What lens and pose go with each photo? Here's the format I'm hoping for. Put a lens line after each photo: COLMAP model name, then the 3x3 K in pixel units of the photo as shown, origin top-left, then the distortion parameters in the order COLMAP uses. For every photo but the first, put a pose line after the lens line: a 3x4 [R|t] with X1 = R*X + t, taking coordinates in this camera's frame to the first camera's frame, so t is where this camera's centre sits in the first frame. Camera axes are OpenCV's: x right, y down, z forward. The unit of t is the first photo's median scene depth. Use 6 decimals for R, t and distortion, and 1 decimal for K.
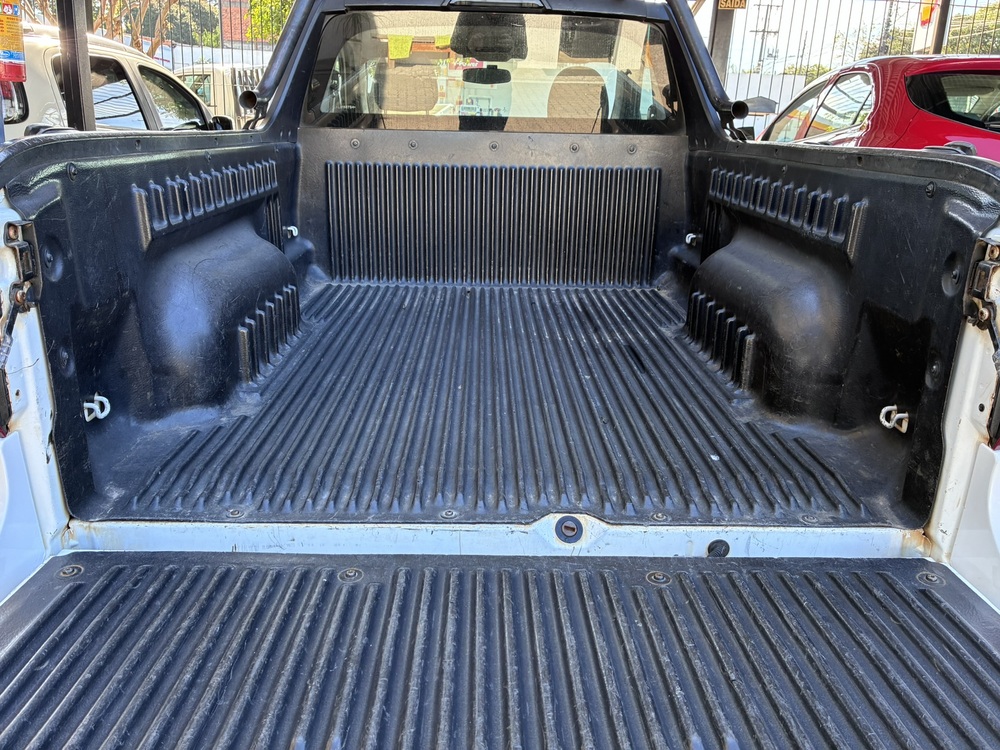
lens RADIAL K [[758.2, 0, 504.0], [0, 758.2, 372.9], [0, 0, 1]] dist [0.061812, -0.073156]
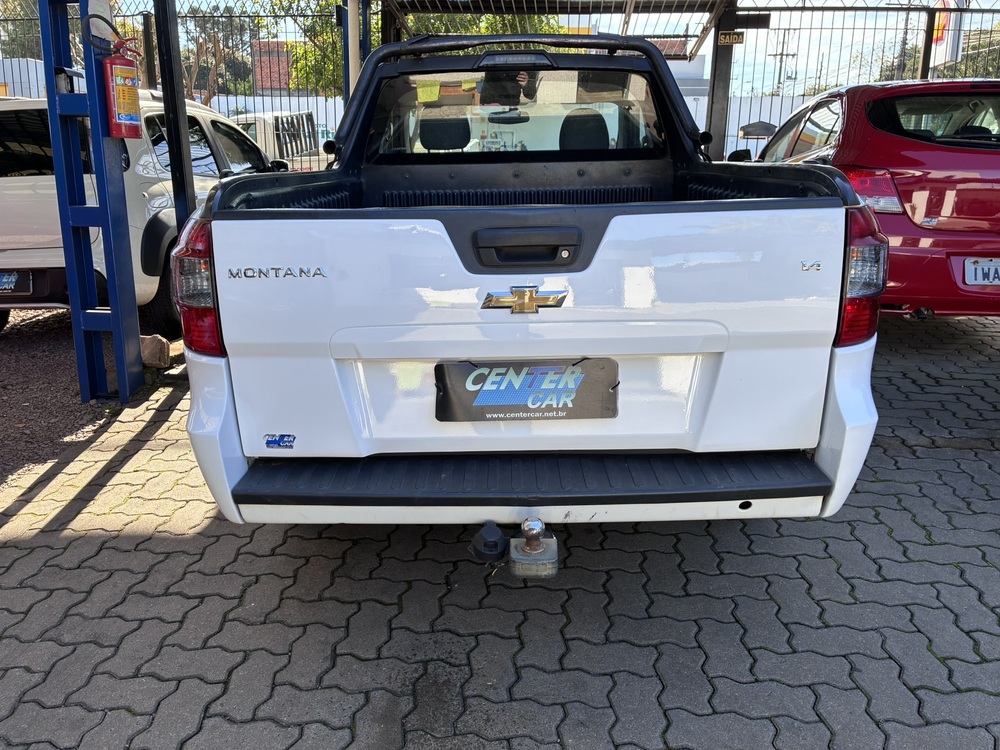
lens RADIAL K [[758.2, 0, 504.0], [0, 758.2, 372.9], [0, 0, 1]] dist [0.061812, -0.073156]
pose [[0.998726, -0.030967, -0.039834, 0.004602], [0.029402, 0.998795, -0.039307, 0.056901], [0.041003, 0.038085, 0.998433, -0.174971]]
